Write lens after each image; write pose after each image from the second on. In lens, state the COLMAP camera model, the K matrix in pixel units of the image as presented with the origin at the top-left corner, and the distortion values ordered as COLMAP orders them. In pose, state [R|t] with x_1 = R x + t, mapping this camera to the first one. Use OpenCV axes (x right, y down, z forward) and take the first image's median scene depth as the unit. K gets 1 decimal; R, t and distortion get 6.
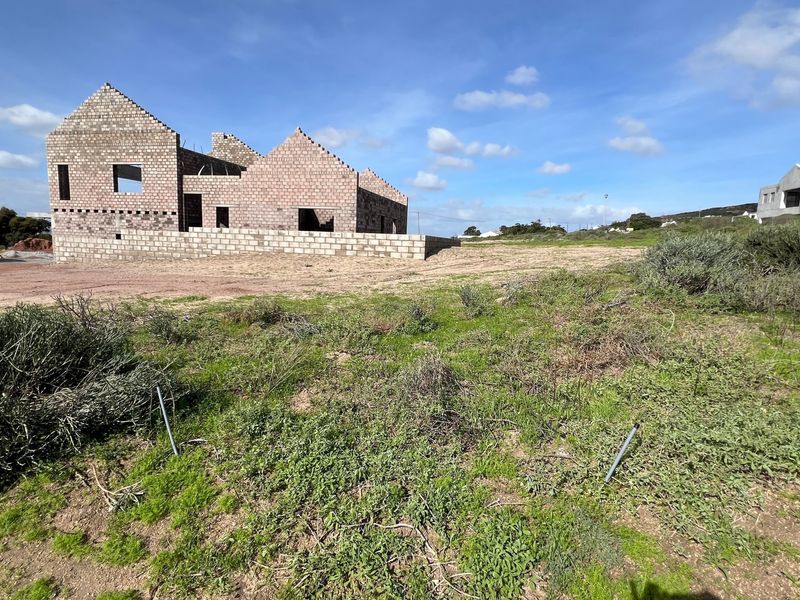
lens RADIAL K [[427.6, 0, 401.1], [0, 427.6, 298.5], [0, 0, 1]] dist [-0.007225, 0.002467]
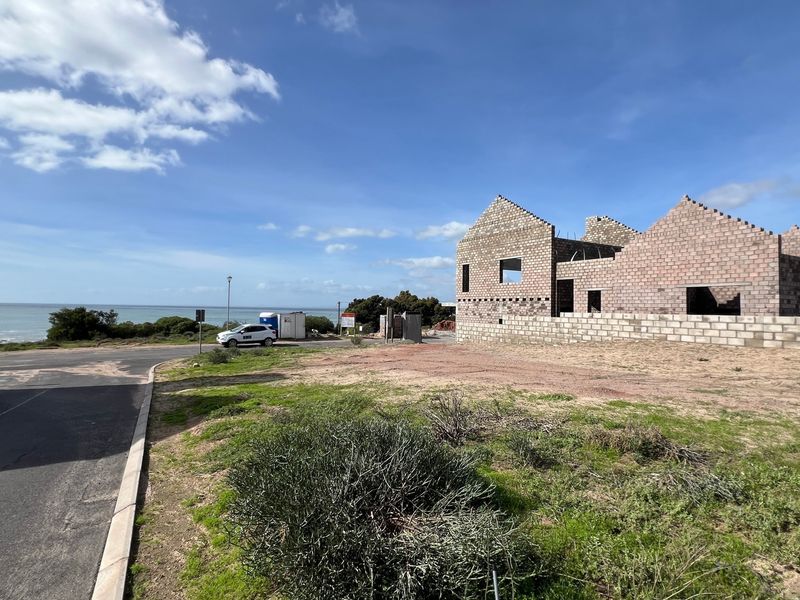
lens RADIAL K [[427.6, 0, 397.6], [0, 427.6, 297.1], [0, 0, 1]] dist [-0.007225, 0.002467]
pose [[0.677682, -0.047518, -0.733818, -0.011524], [-0.087304, 0.985653, -0.144451, -0.021212], [0.730154, 0.161957, 0.663811, 0.034505]]
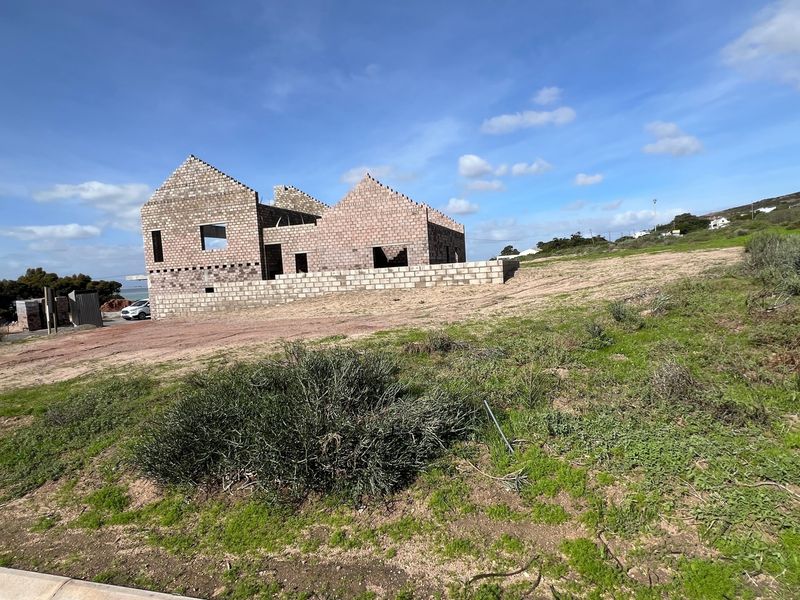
lens RADIAL K [[427.6, 0, 402.7], [0, 427.6, 297.5], [0, 0, 1]] dist [-0.007225, 0.002467]
pose [[0.992056, -0.096473, -0.080739, -0.088141], [0.090809, 0.993326, -0.071117, -0.004129], [0.087061, 0.063220, 0.994195, -0.041314]]
